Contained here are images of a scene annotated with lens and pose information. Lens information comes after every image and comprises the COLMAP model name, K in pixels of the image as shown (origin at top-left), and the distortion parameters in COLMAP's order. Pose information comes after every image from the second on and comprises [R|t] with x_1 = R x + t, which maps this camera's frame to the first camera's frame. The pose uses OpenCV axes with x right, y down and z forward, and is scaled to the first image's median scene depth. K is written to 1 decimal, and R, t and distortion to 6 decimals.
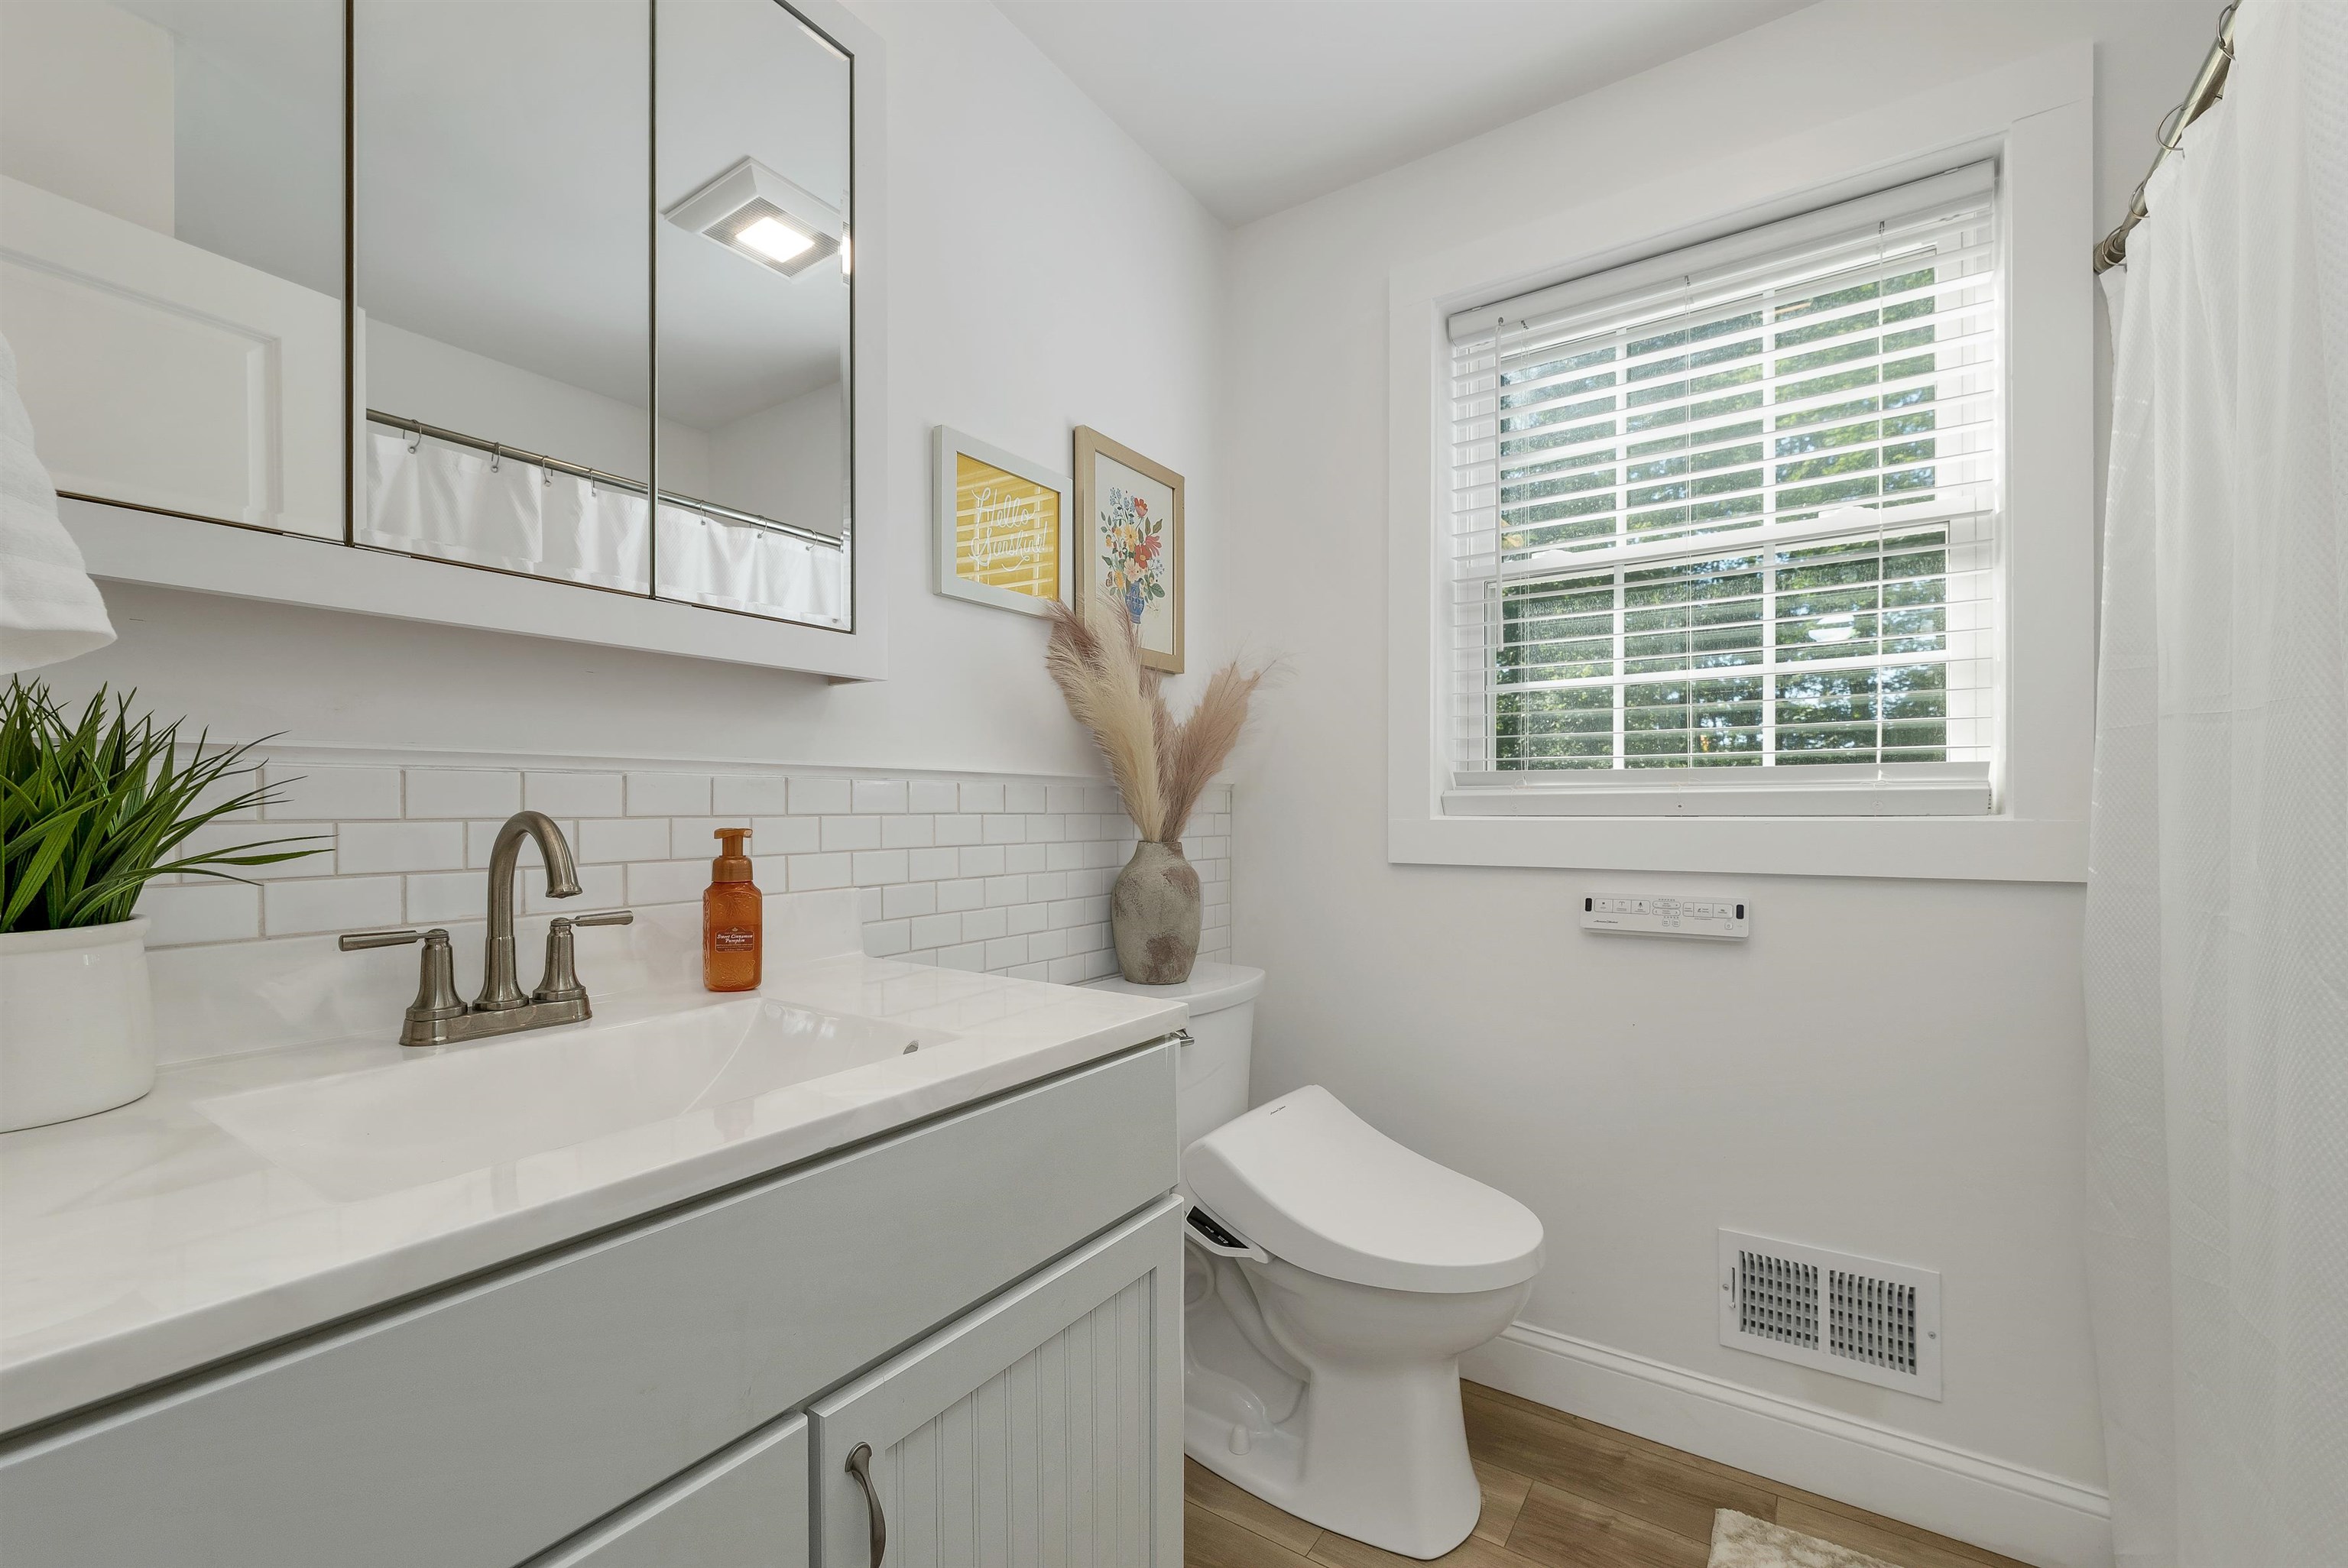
lens RADIAL K [[973.1, 0, 1168.7], [0, 973.1, 796.5], [0, 0, 1]] dist [0.000457, -0.000180]
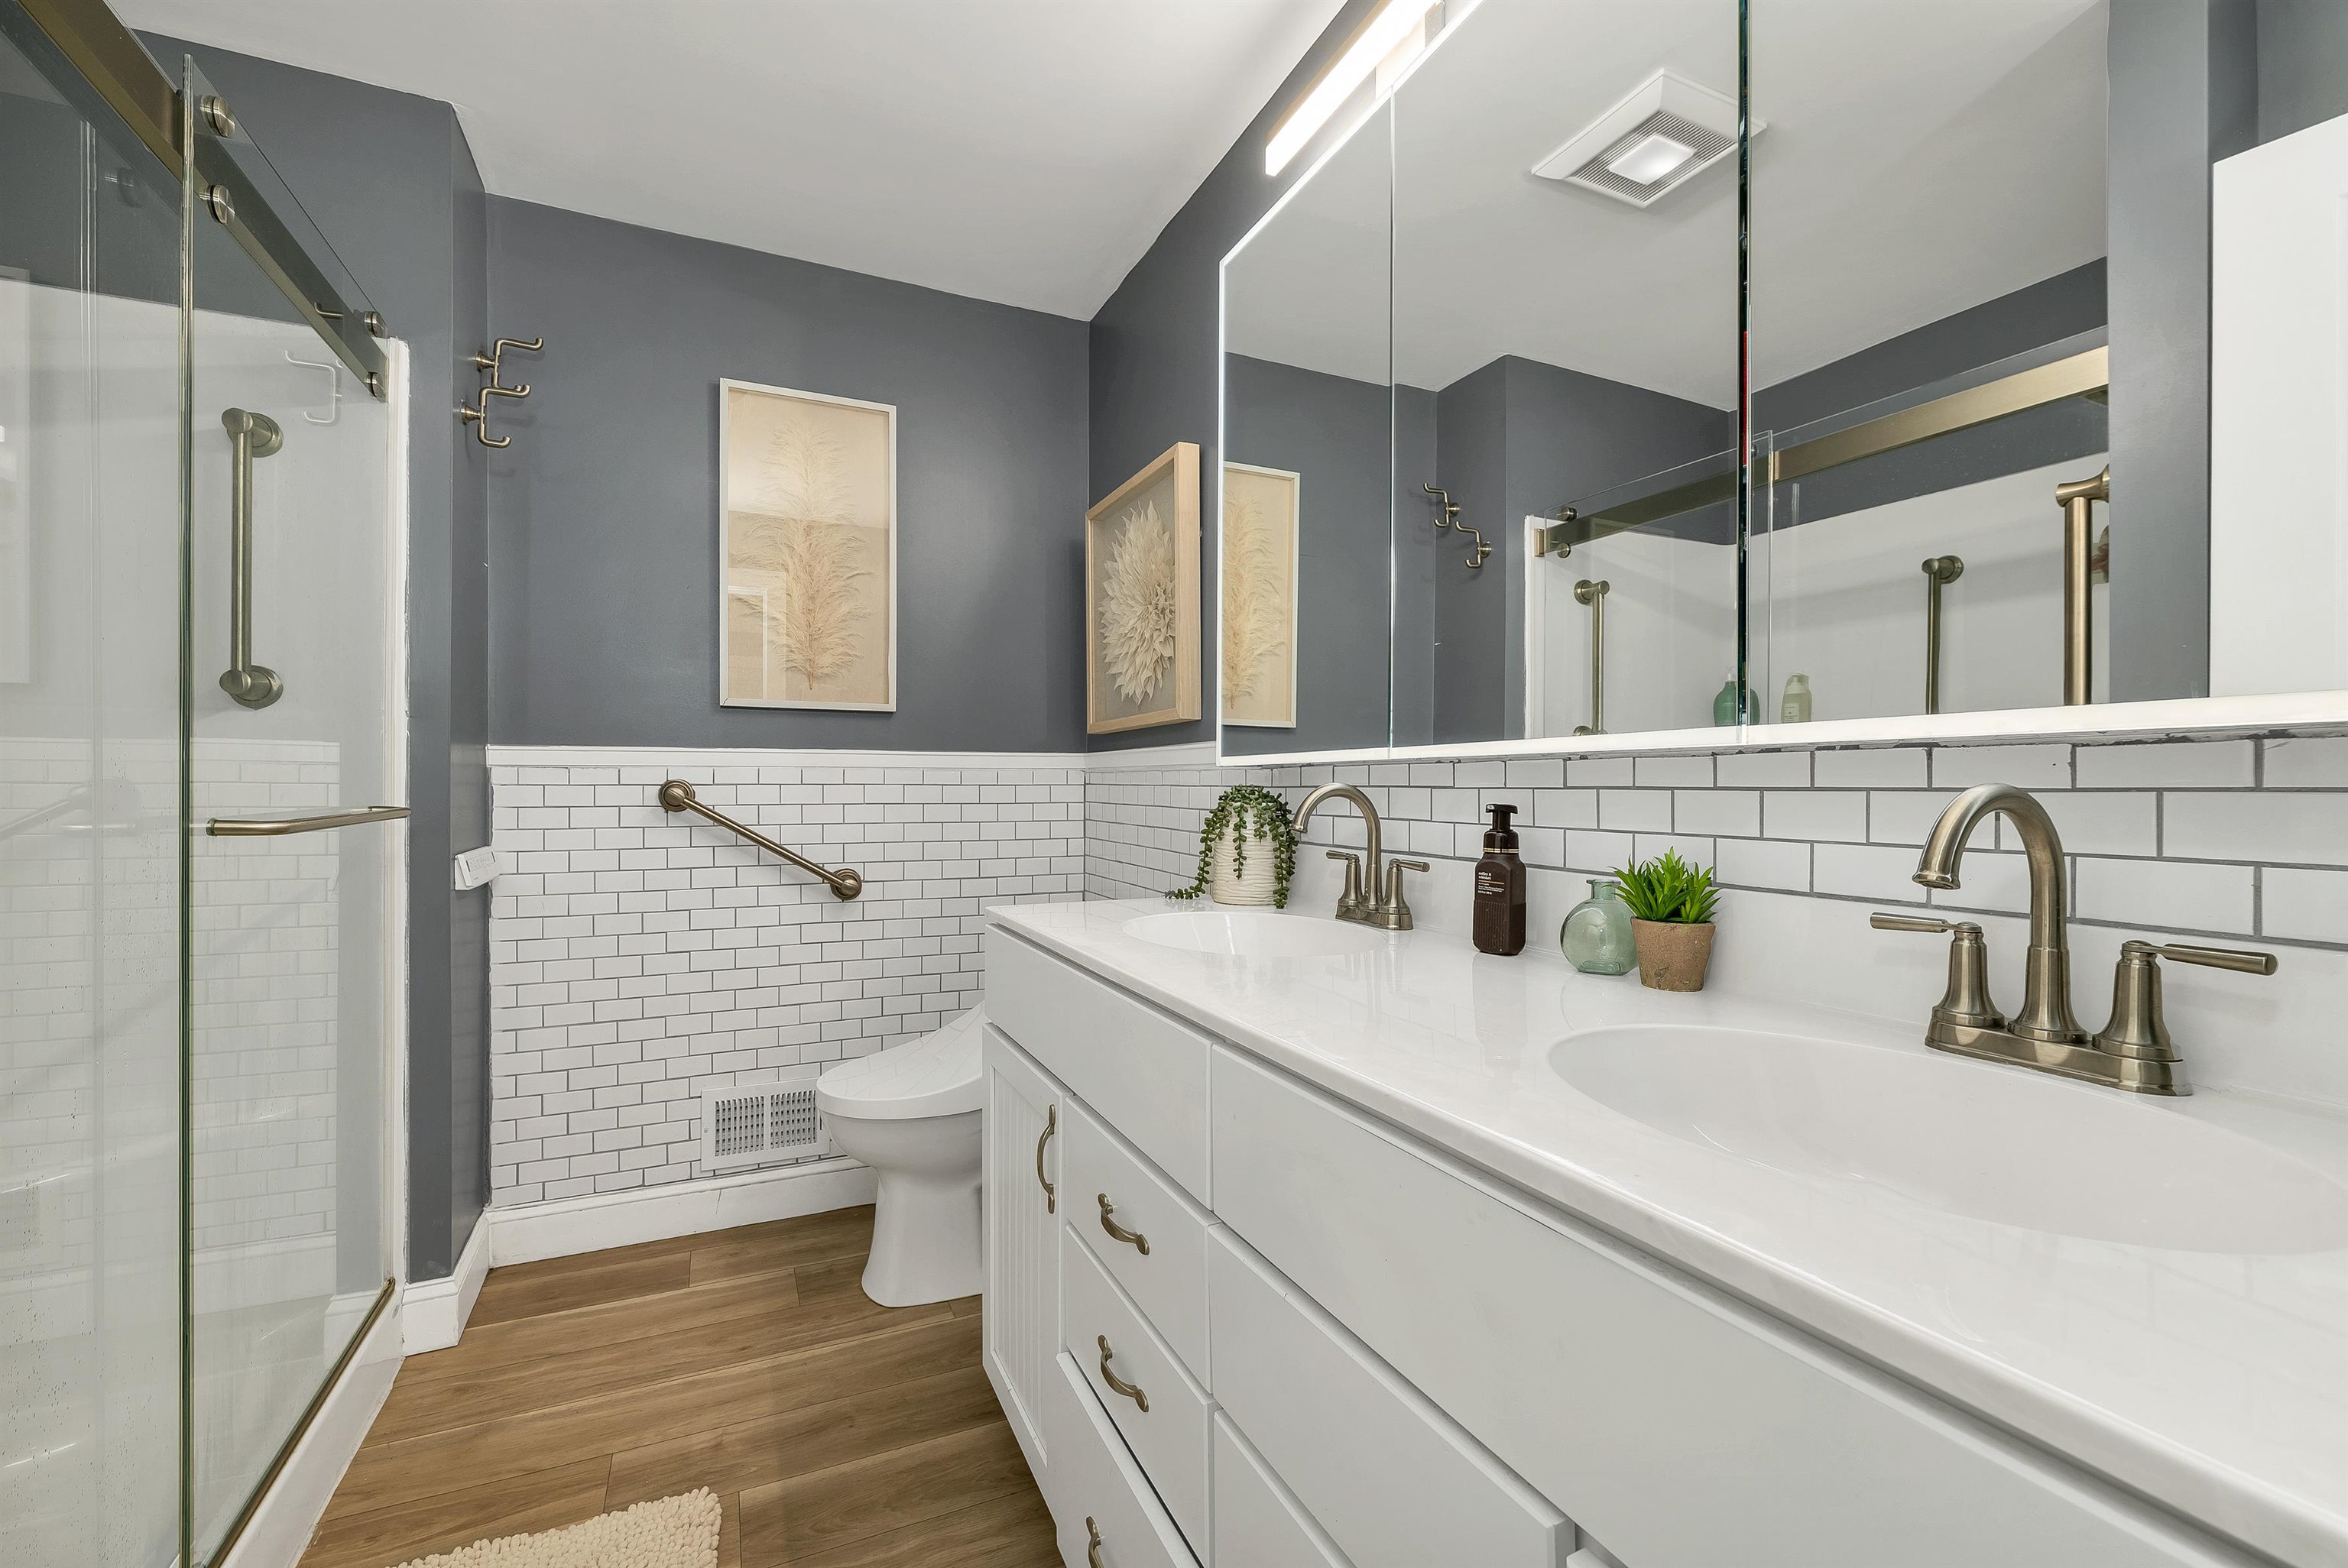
lens RADIAL K [[973.1, 0, 1169.2], [0, 973.1, 789.4], [0, 0, 1]] dist [0.000457, -0.000180]
pose [[-0.517706, -0.005702, -0.855540, 0.454657], [-0.002956, 0.999984, -0.004877, 0.015028], [0.855554, 0.000004, -0.517714, 0.840158]]
